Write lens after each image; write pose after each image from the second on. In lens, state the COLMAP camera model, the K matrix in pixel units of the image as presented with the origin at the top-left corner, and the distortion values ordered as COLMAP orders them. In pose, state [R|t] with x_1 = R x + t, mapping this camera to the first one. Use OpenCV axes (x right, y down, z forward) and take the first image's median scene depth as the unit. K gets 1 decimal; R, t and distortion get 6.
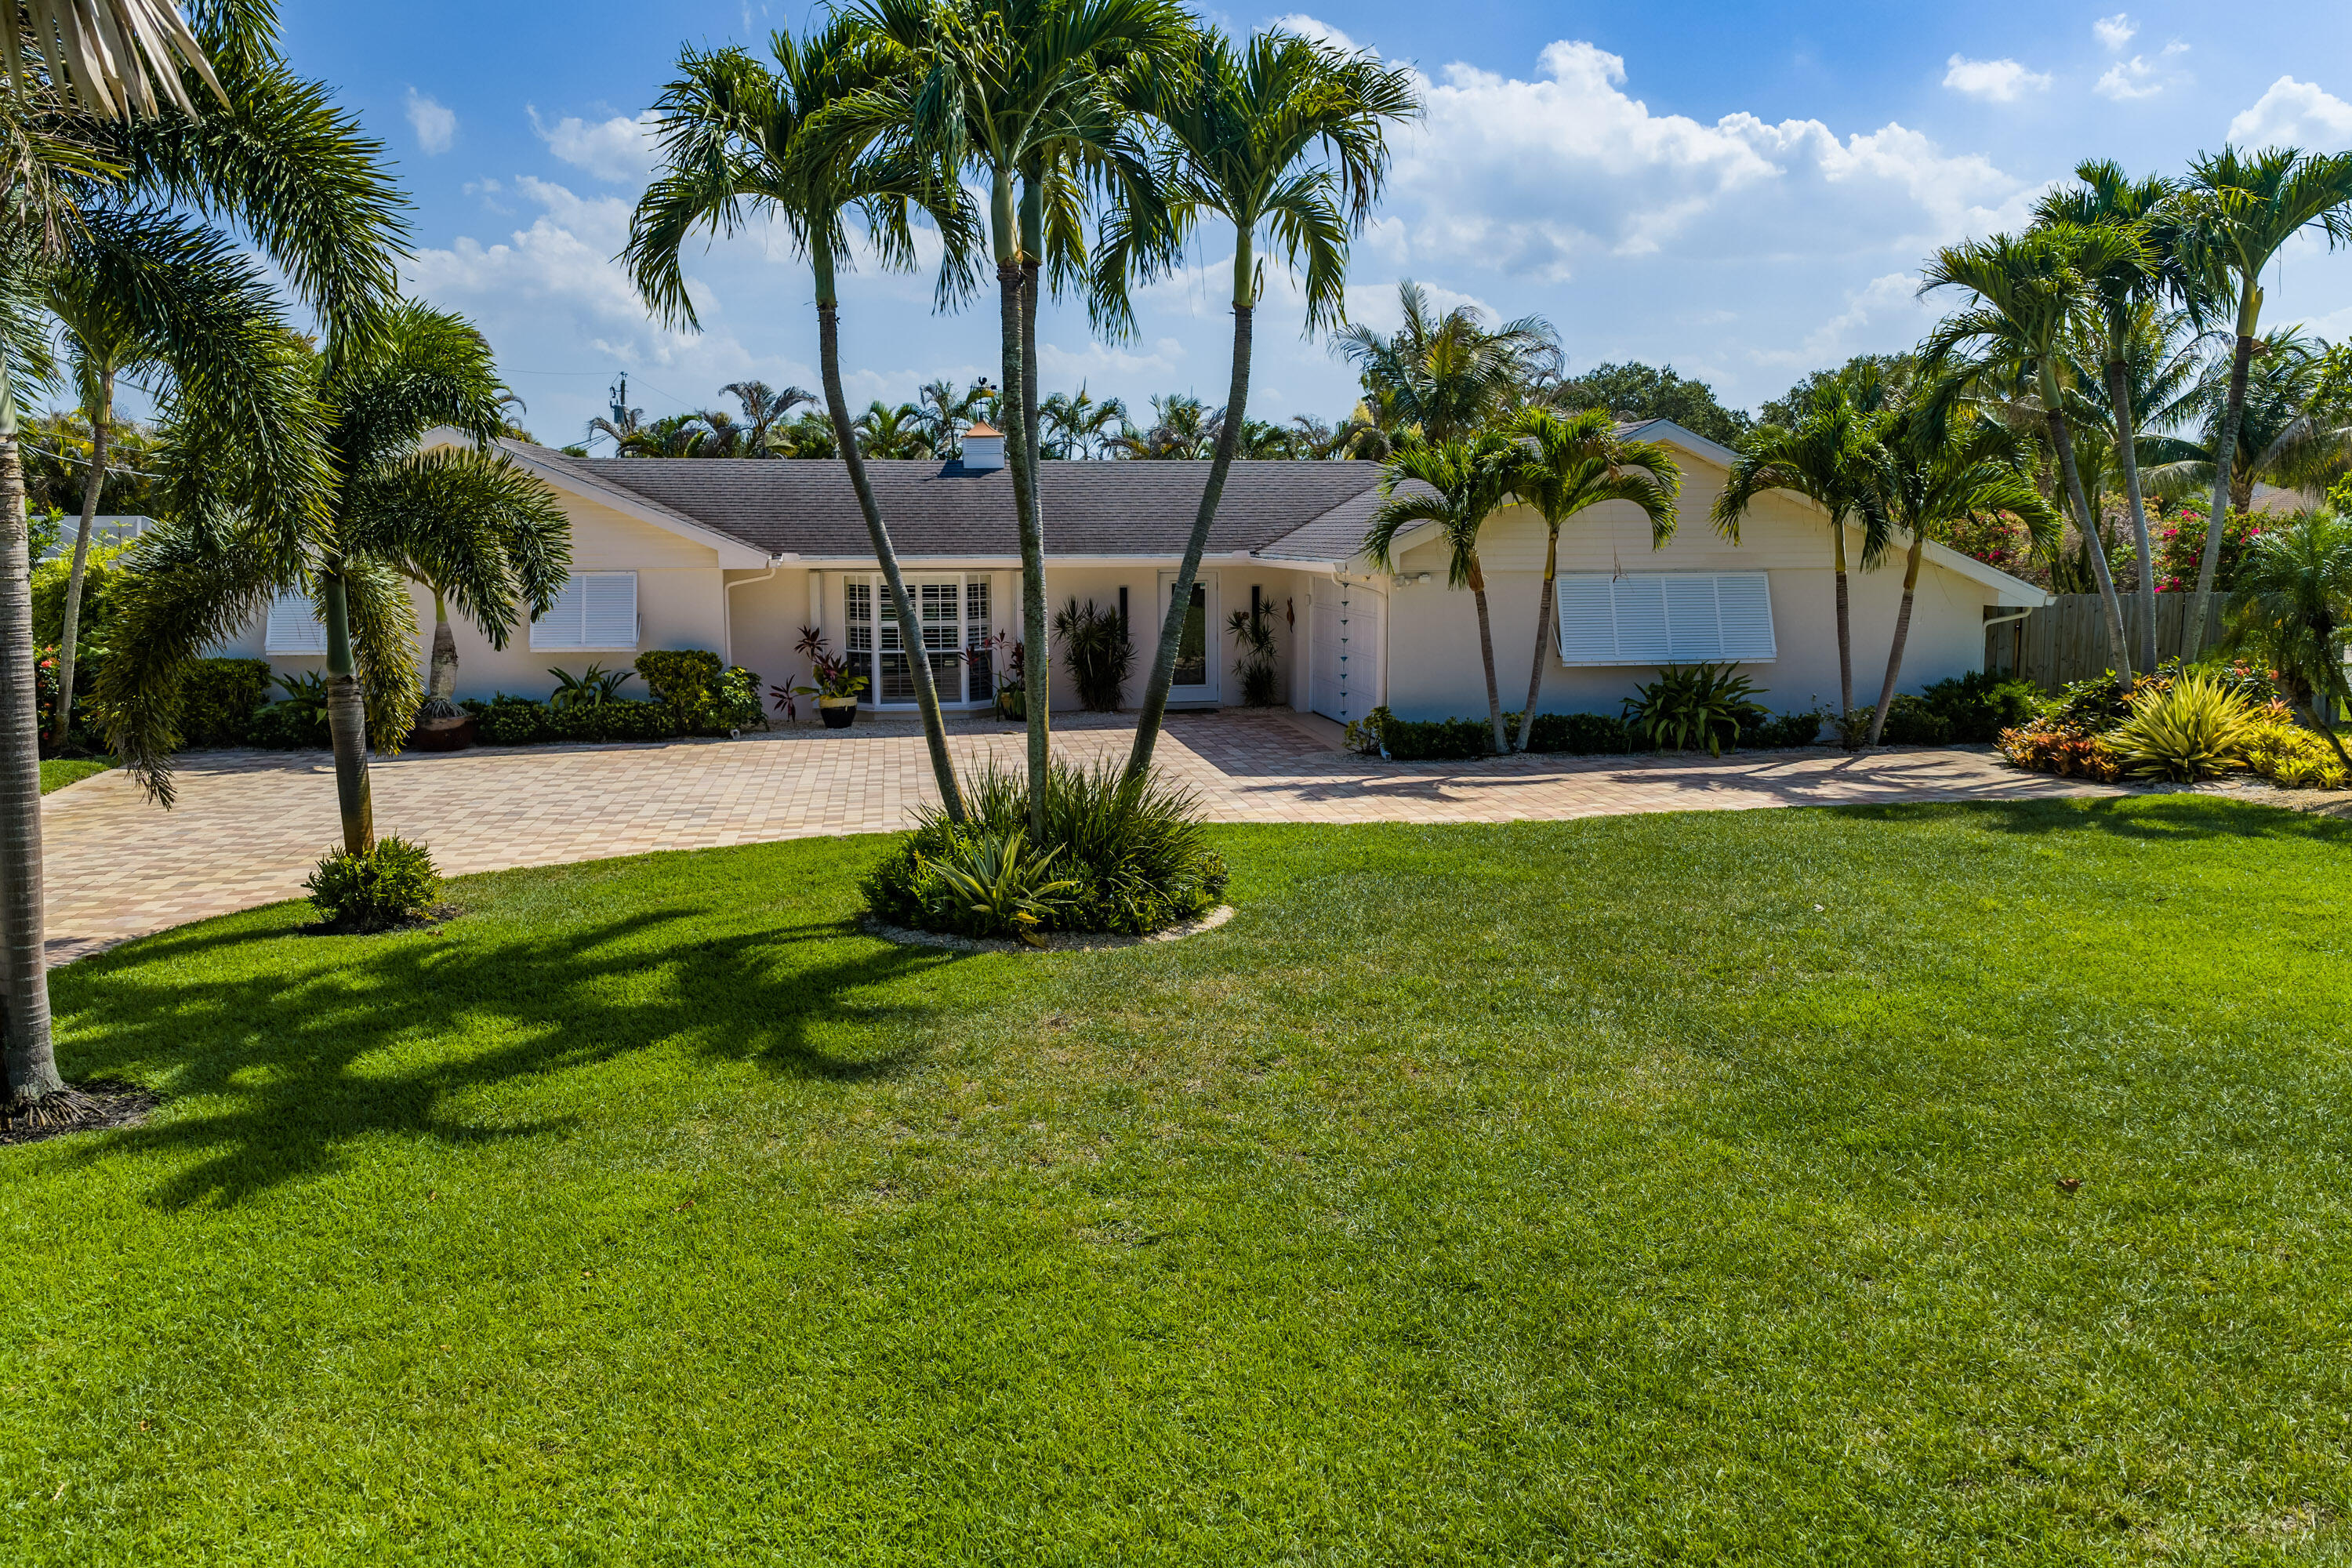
lens RADIAL K [[1928.5, 0, 1176.0], [0, 1928.5, 784.0], [0, 0, 1]] dist [0.023946, -0.045583]
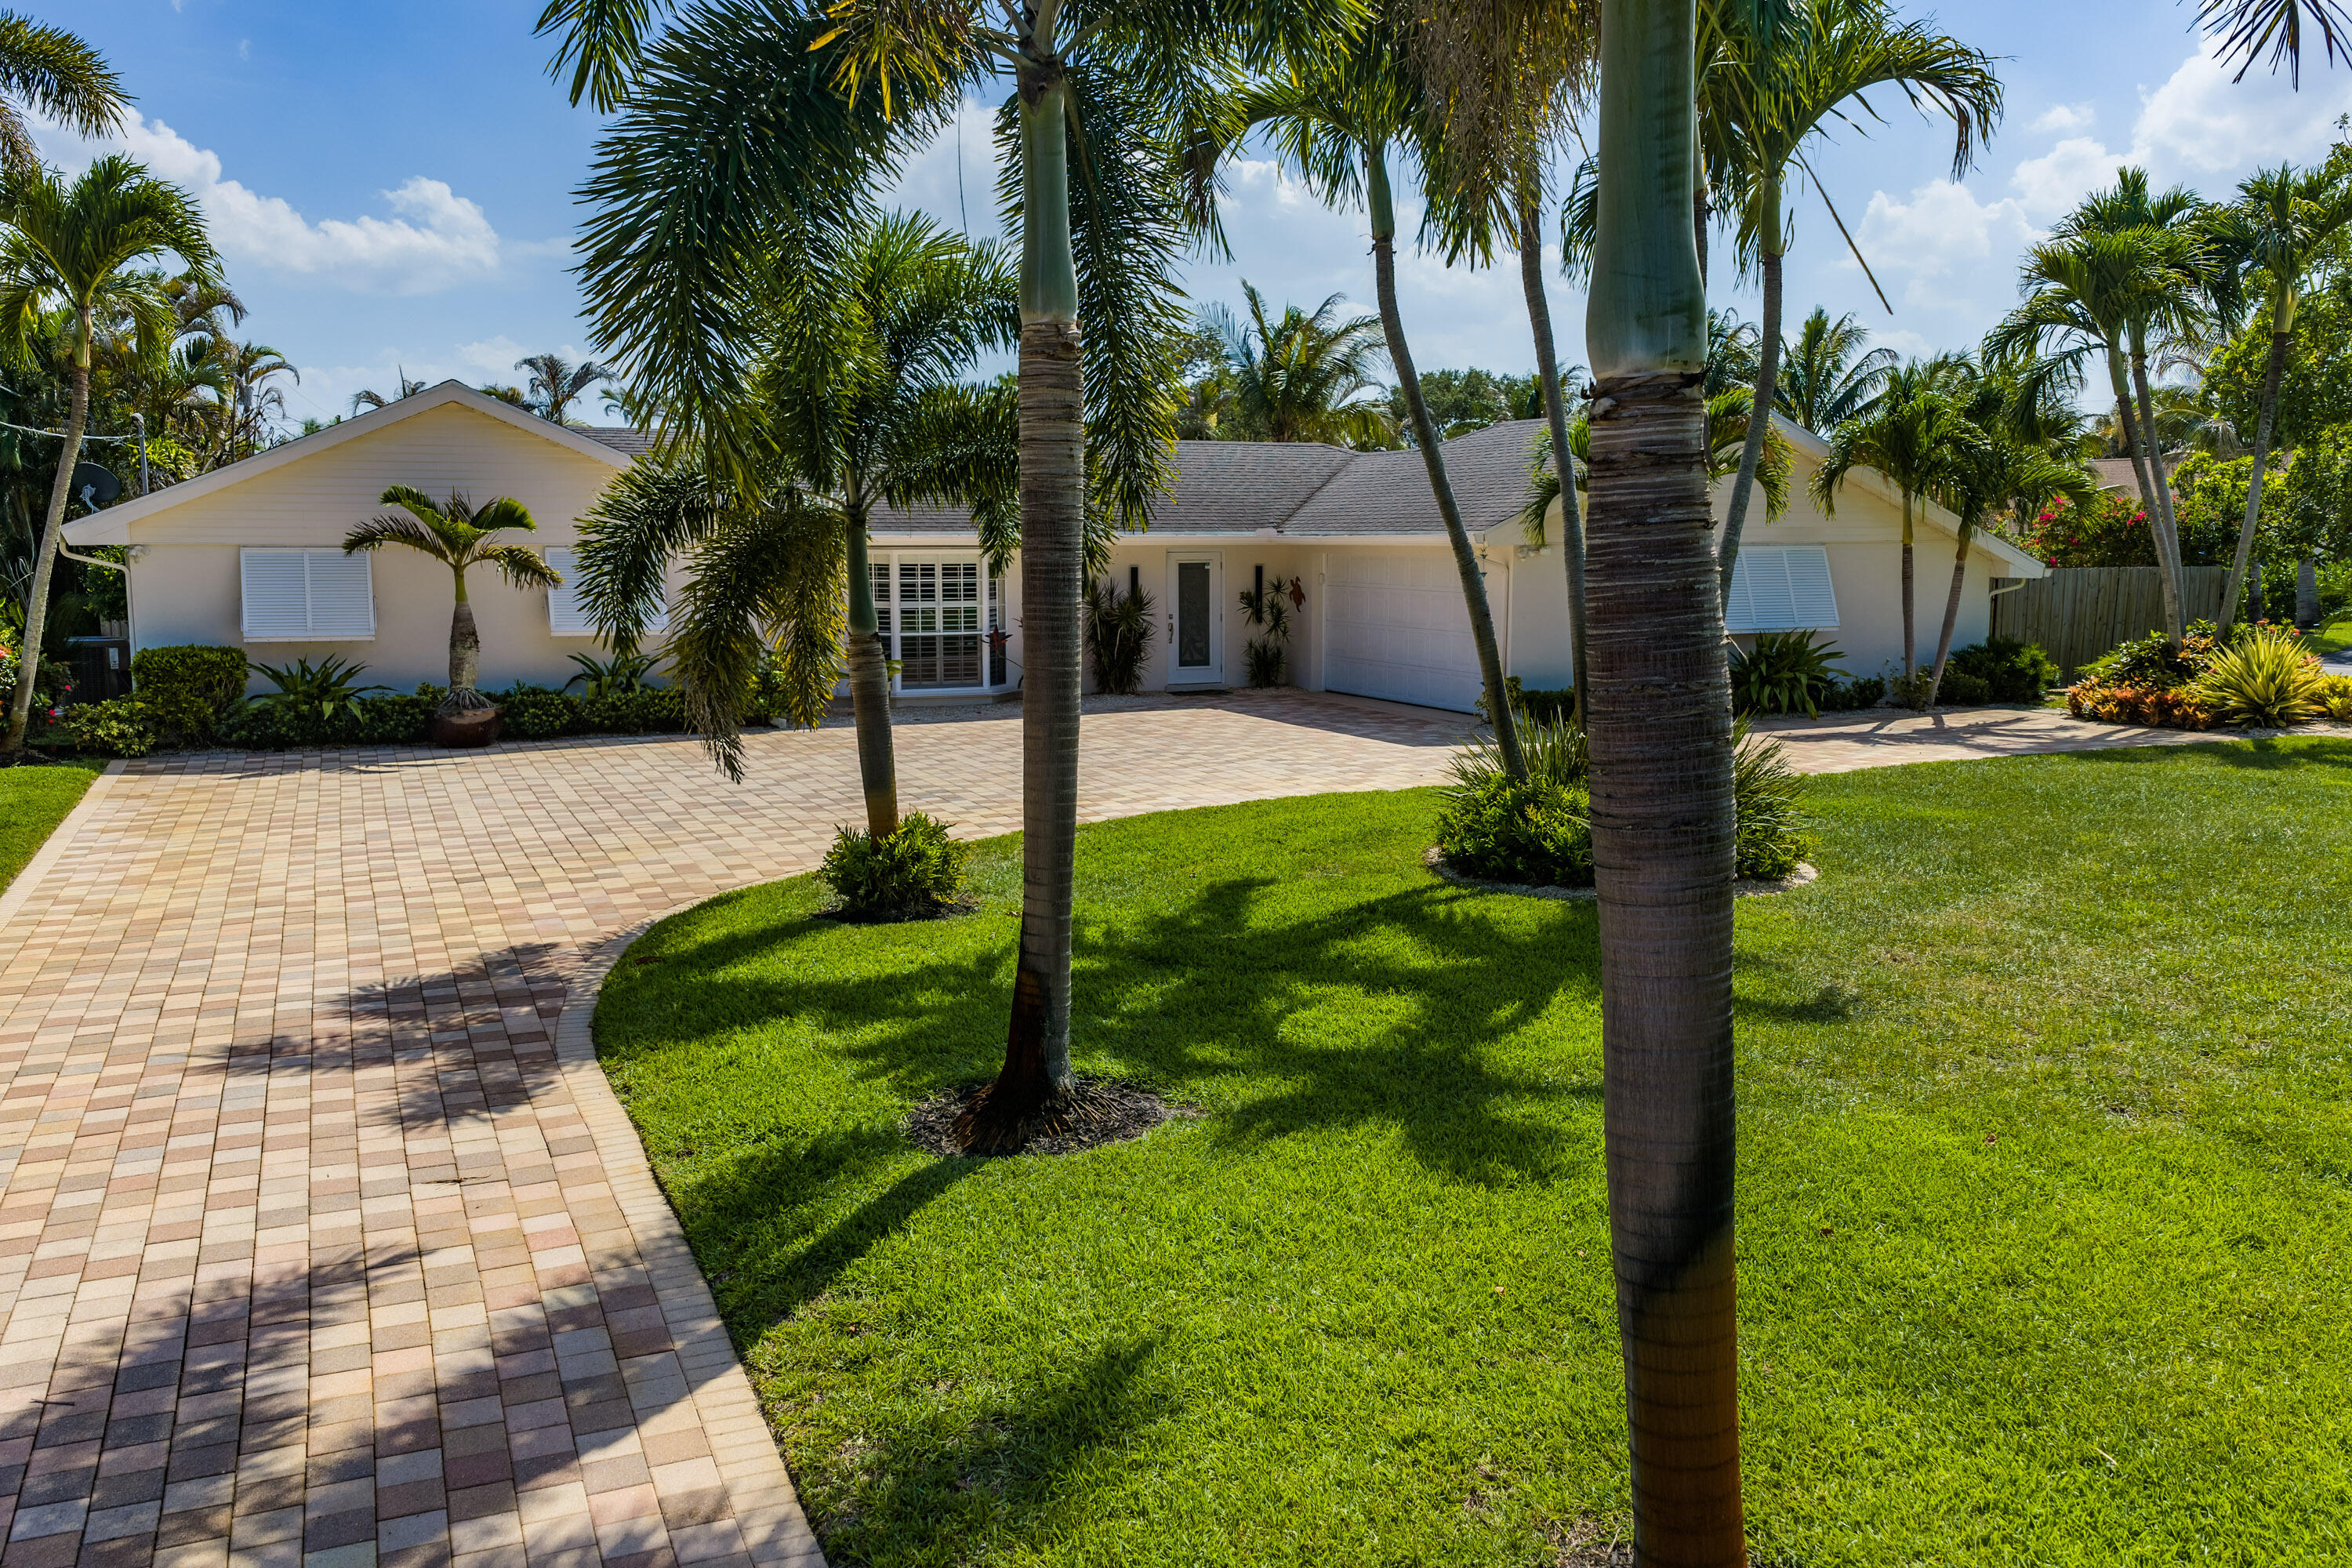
lens RADIAL K [[1928.5, 0, 1176.0], [0, 1928.5, 784.0], [0, 0, 1]] dist [0.023946, -0.045583]
pose [[0.966539, -0.028852, 0.254891, -0.310928], [0.030458, 0.999533, -0.002356, 0.012559], [-0.254704, 0.010041, 0.966967, 0.065764]]
